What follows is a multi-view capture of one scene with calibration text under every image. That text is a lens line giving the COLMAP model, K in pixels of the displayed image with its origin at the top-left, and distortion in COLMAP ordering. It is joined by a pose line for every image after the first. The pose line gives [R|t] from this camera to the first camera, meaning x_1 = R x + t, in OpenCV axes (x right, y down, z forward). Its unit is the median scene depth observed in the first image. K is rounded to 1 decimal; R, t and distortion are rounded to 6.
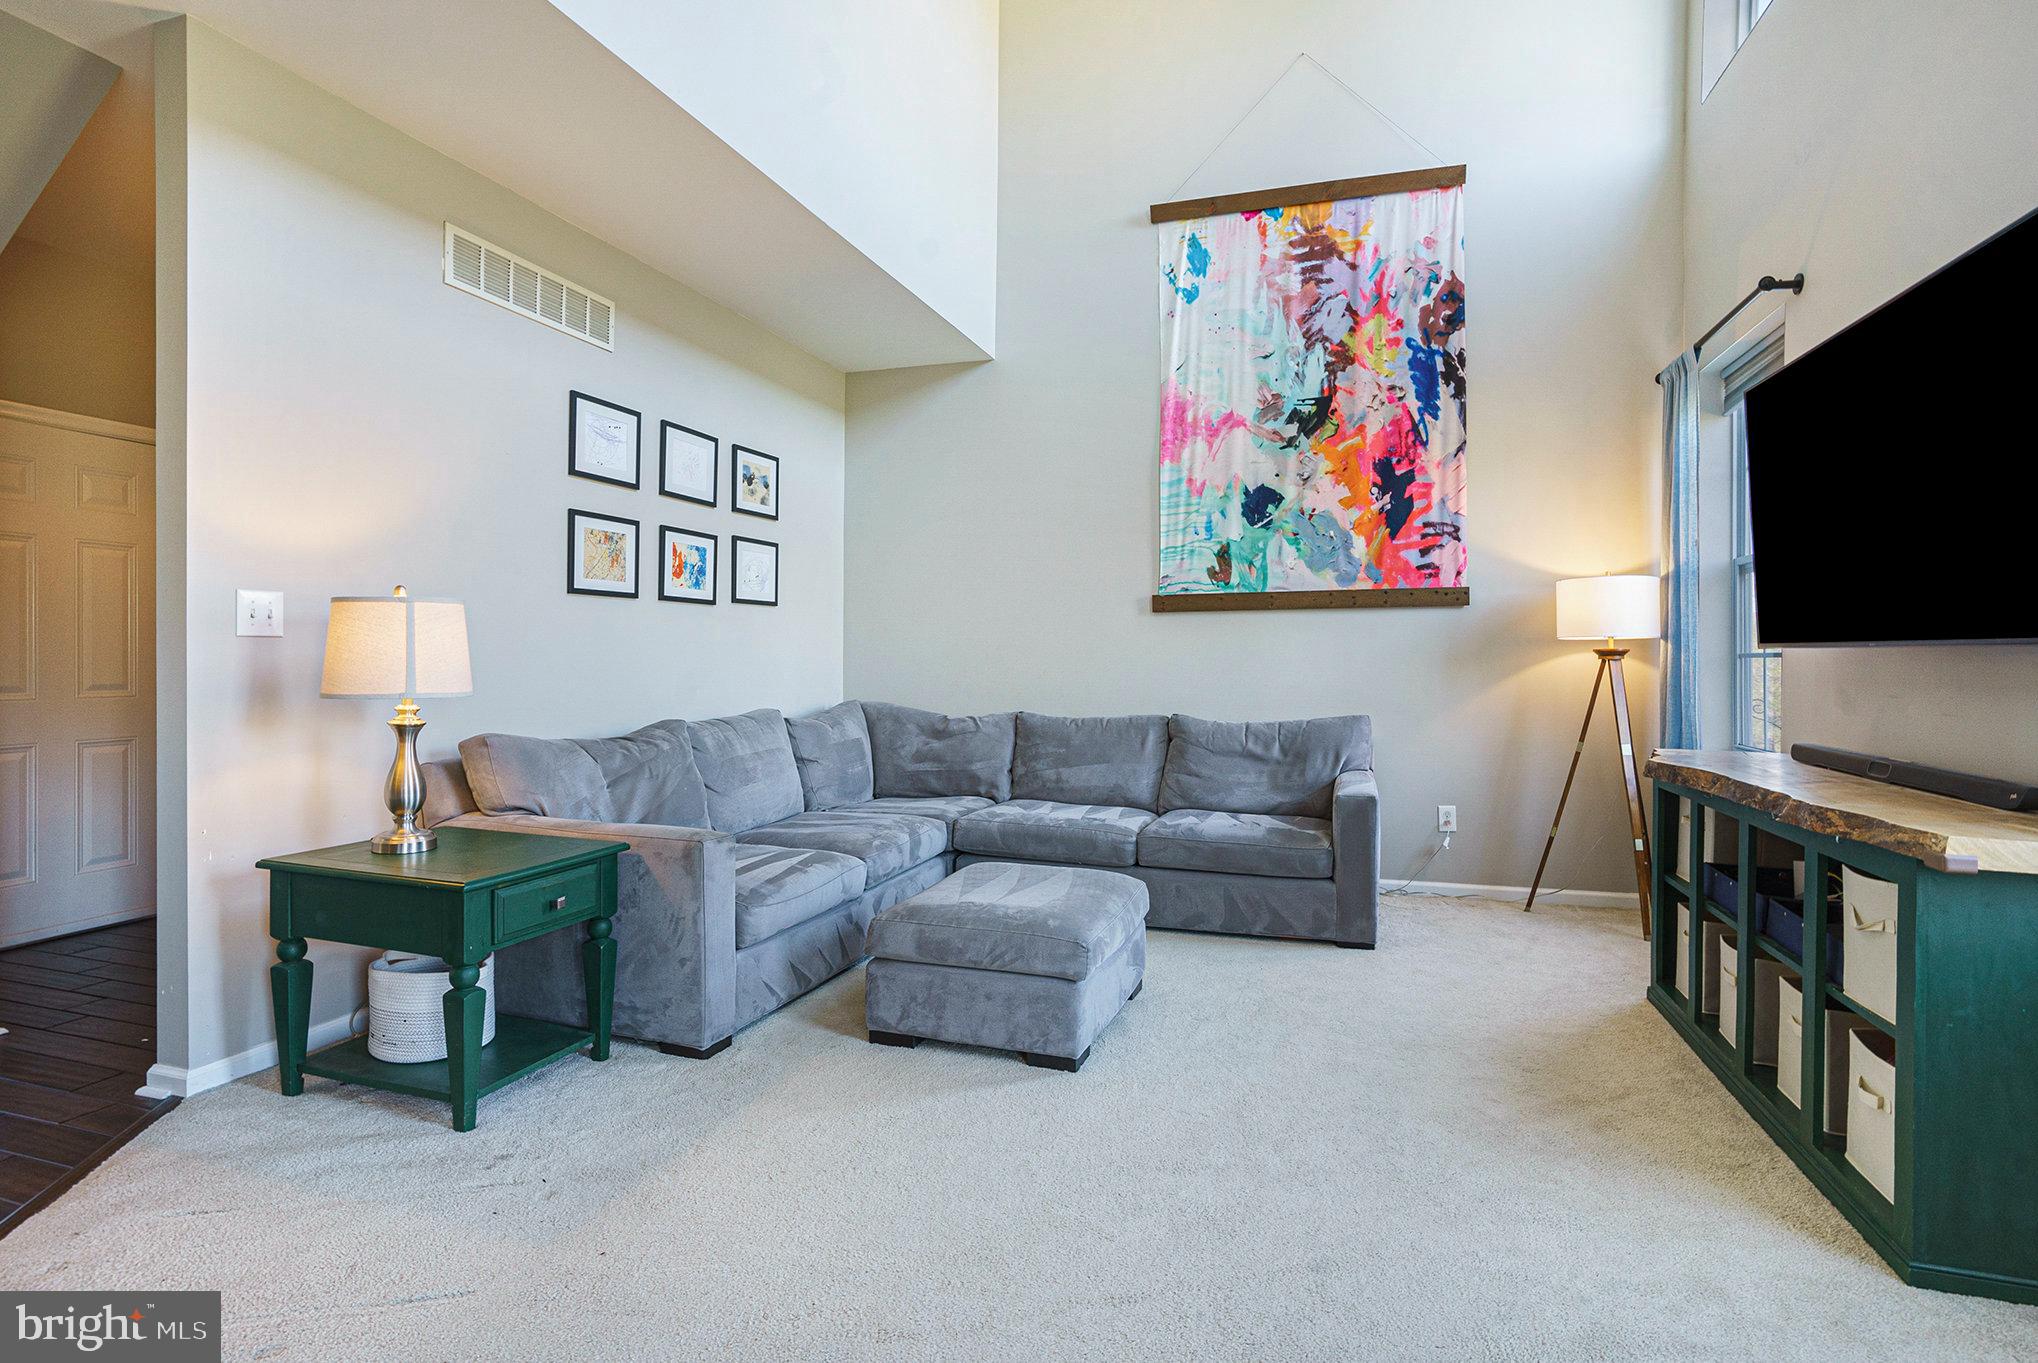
lens RADIAL K [[1023.6, 0, 1026.4], [0, 1023.6, 676.1], [0, 0, 1]] dist [-0.080549, 0.043323]
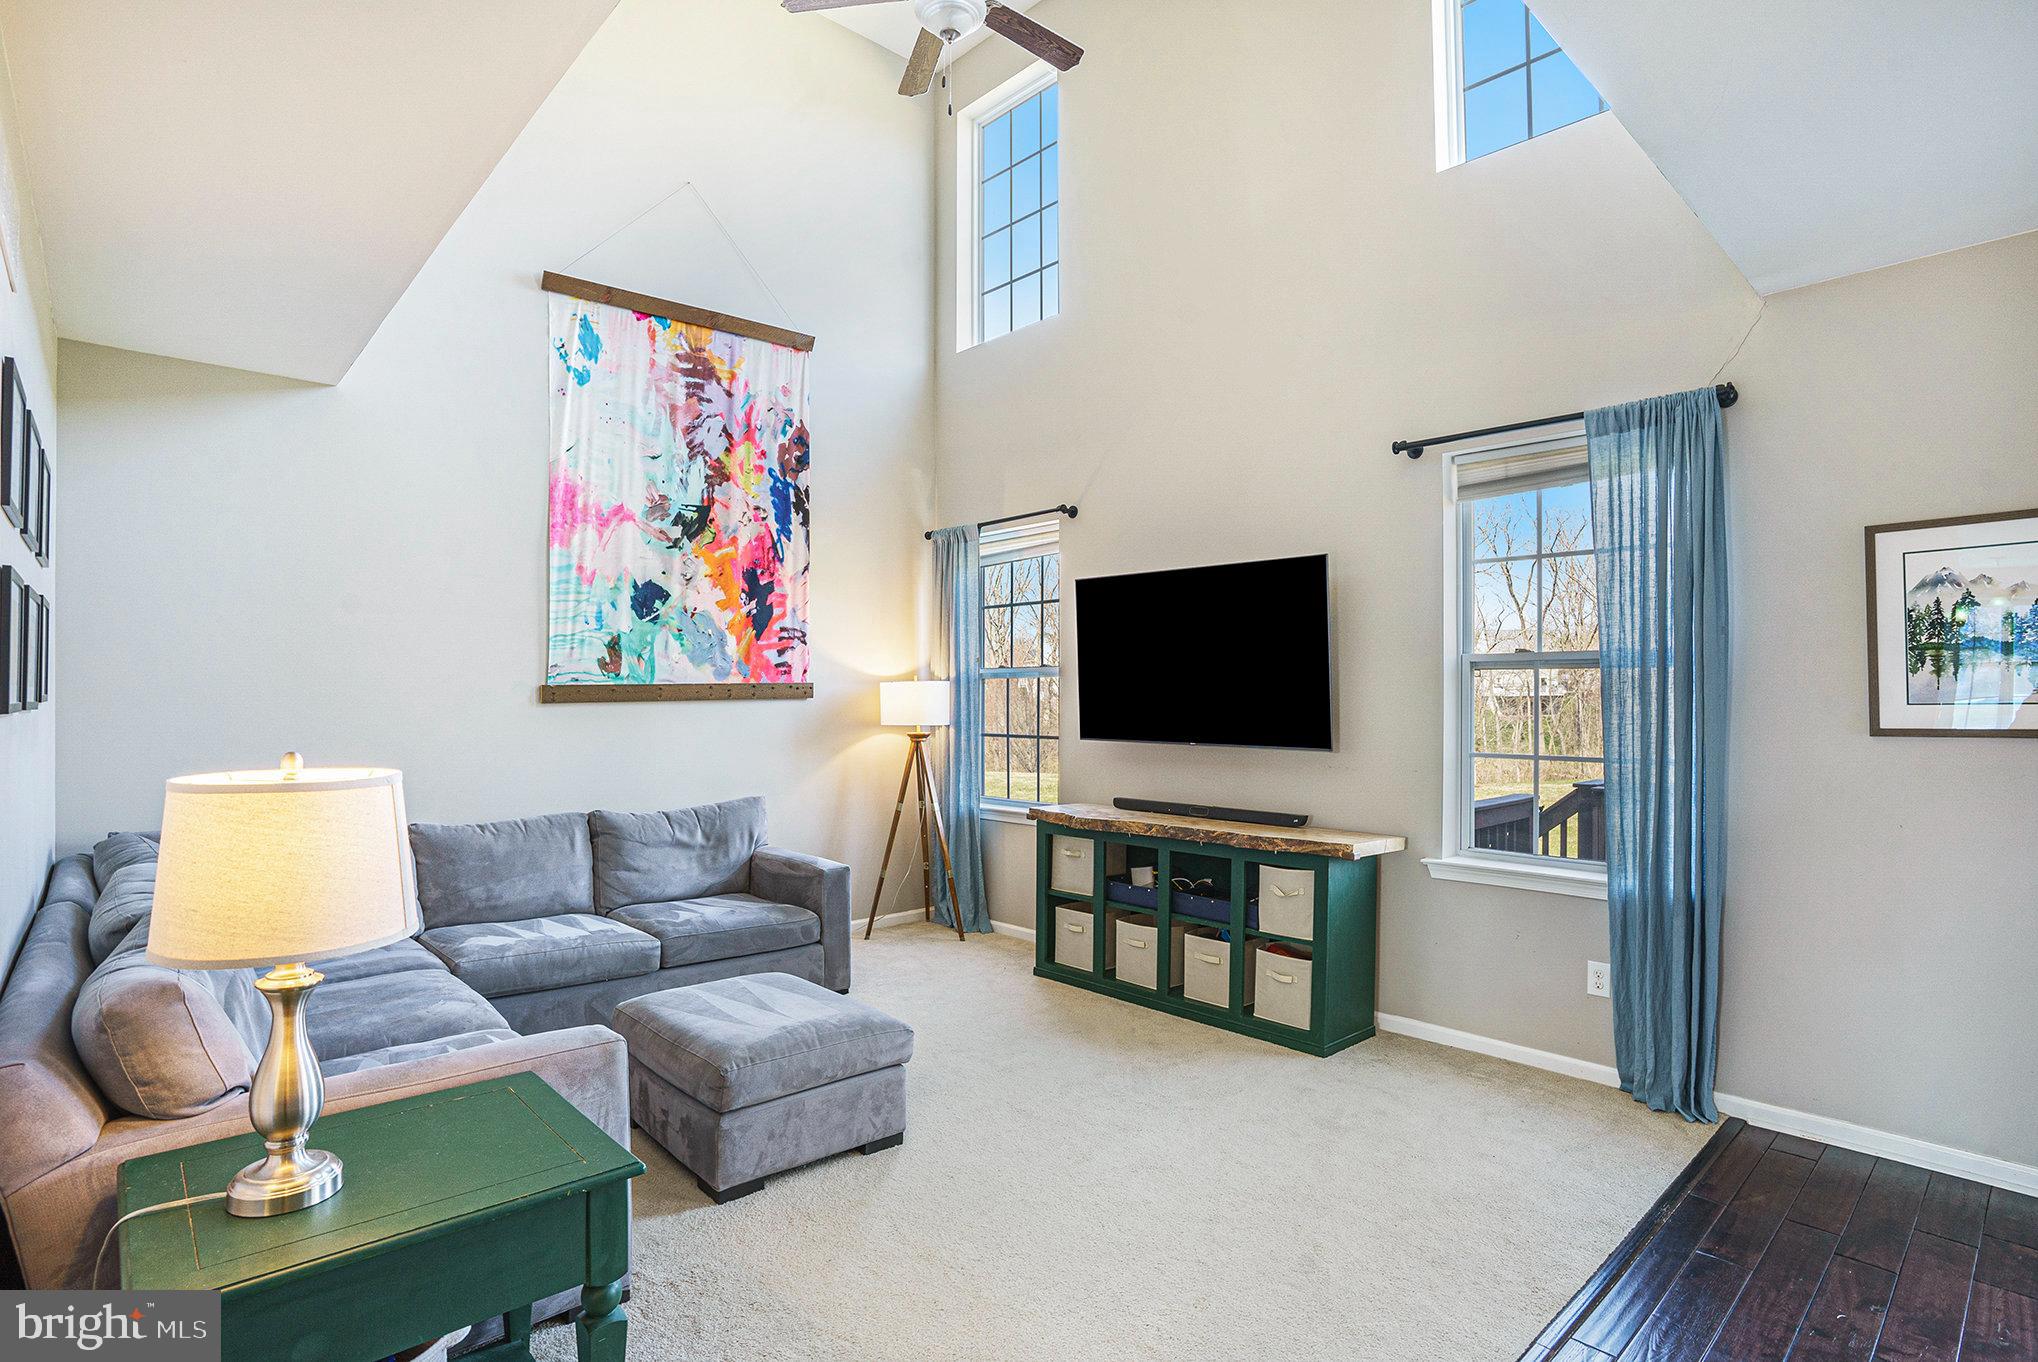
lens RADIAL K [[1034.7, 0, 993.5], [0, 1034.7, 686.5], [0, 0, 1]] dist [-0.086136, 0.044181]
pose [[0.504237, 0.001753, 0.863564, -0.513768], [0.018255, 0.999753, -0.012688, -0.062936], [-0.863373, 0.022162, 0.504080, 0.181420]]
